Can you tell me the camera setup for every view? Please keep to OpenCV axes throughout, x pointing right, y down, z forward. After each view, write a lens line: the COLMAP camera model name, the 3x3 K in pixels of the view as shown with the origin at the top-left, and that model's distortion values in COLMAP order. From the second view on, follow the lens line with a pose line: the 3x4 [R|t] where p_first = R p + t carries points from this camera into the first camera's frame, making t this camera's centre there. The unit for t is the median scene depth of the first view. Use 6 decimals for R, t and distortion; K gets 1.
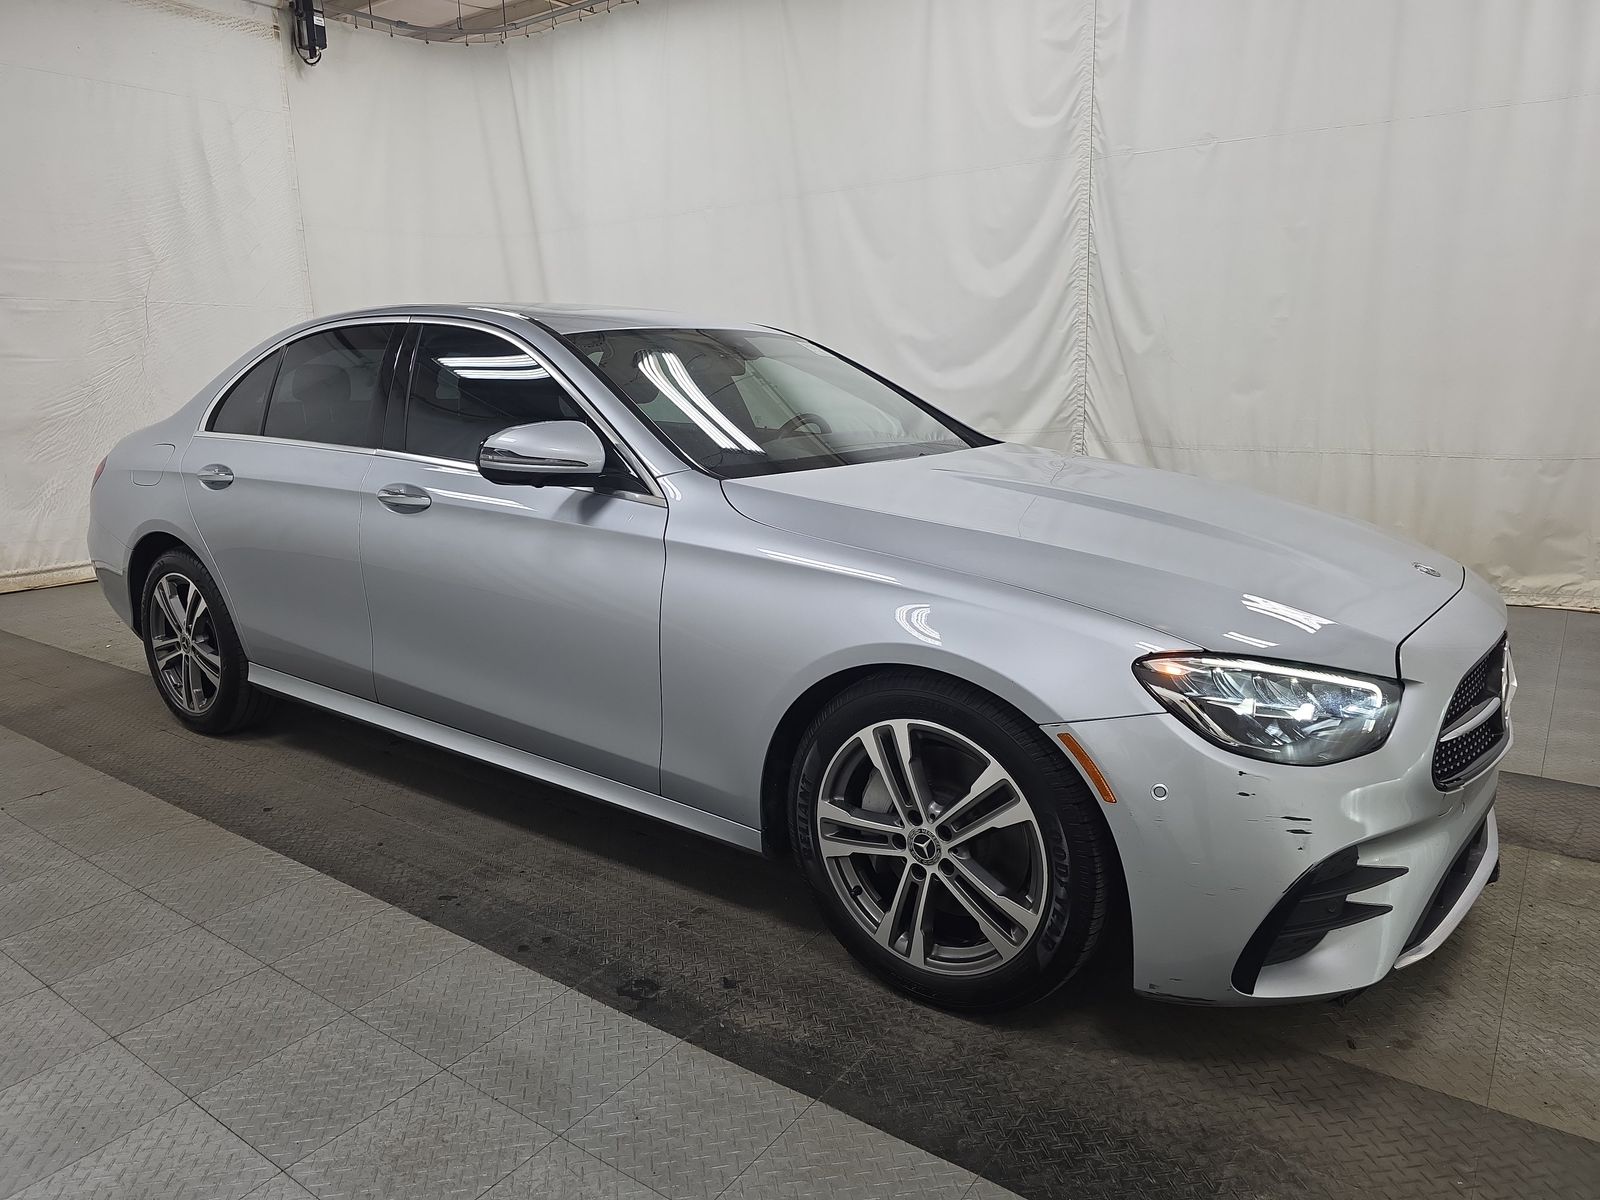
lens RADIAL K [[1031.1, 0, 786.7], [0, 1031.1, 606.6], [0, 0, 1]] dist [0.002024, -0.004783]
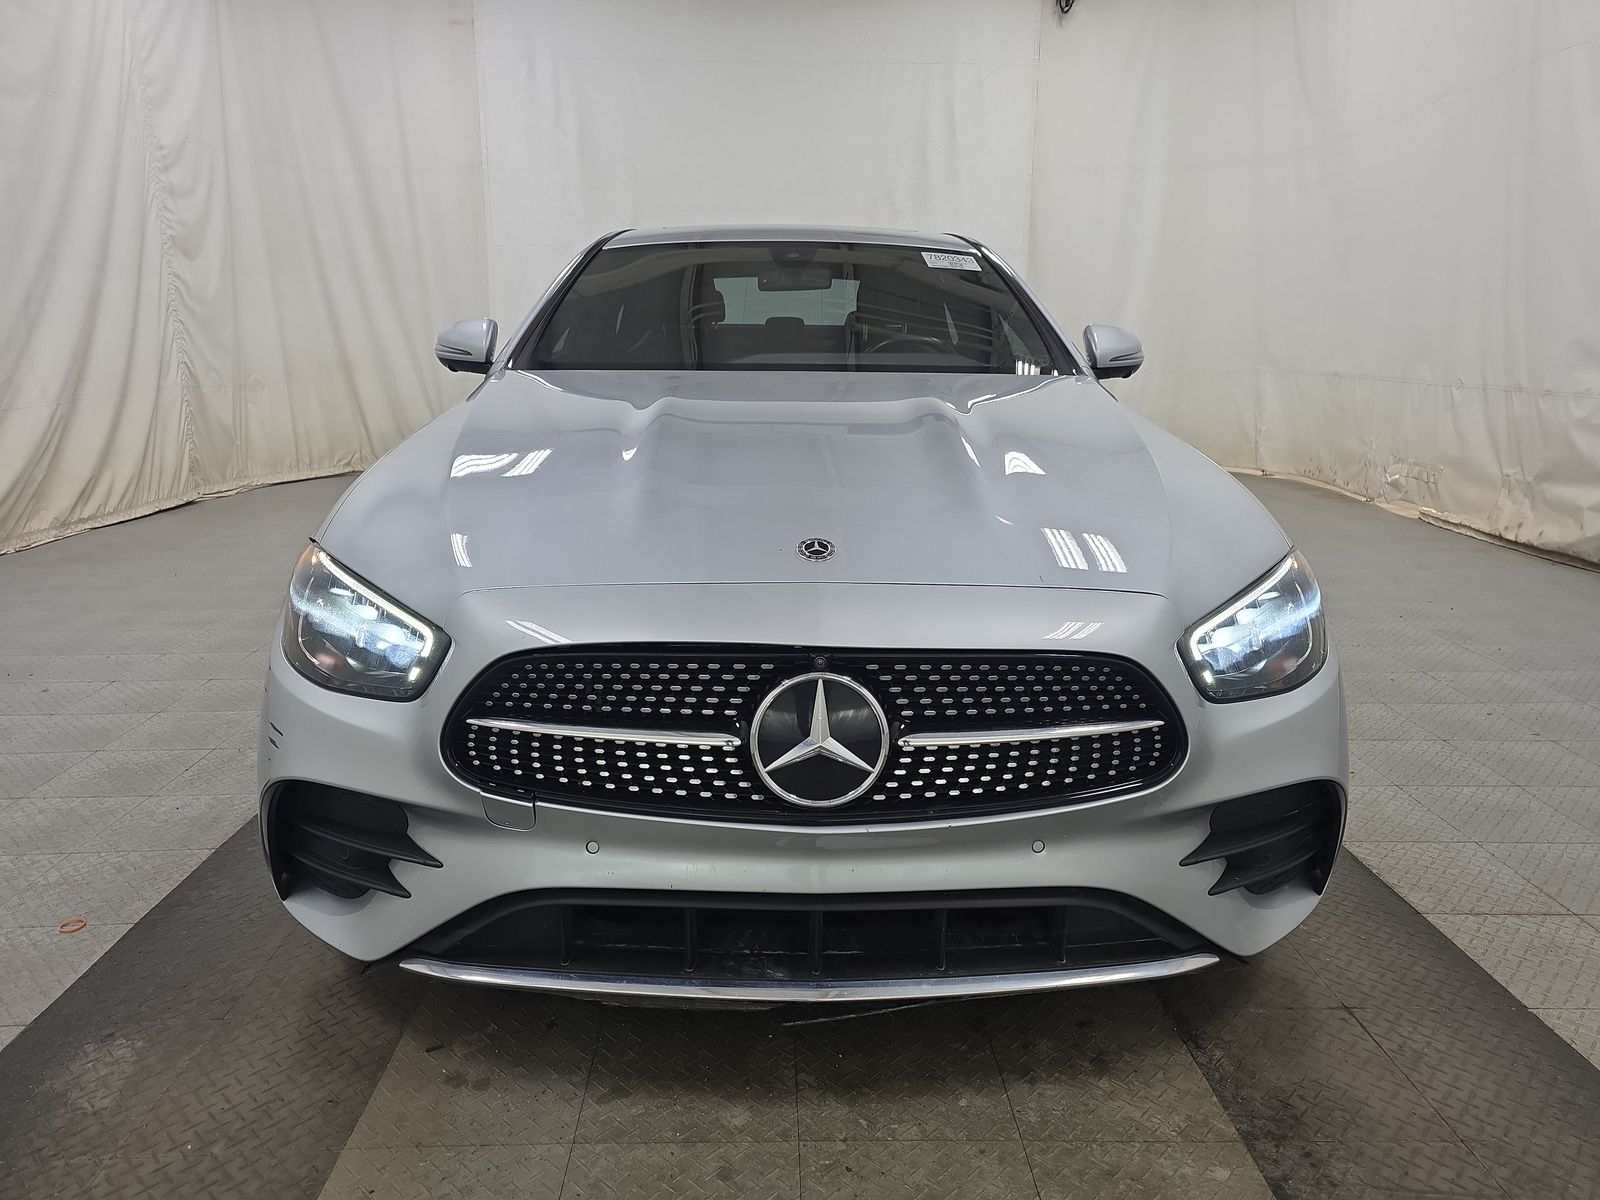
lens RADIAL K [[1031.1, 0, 786.7], [0, 1031.1, 606.6], [0, 0, 1]] dist [0.002024, -0.004783]
pose [[0.654532, 0.219522, -0.723462, 1.303455], [-0.188460, 0.974085, 0.125066, -0.093172], [0.732169, 0.054484, 0.678941, 0.630700]]
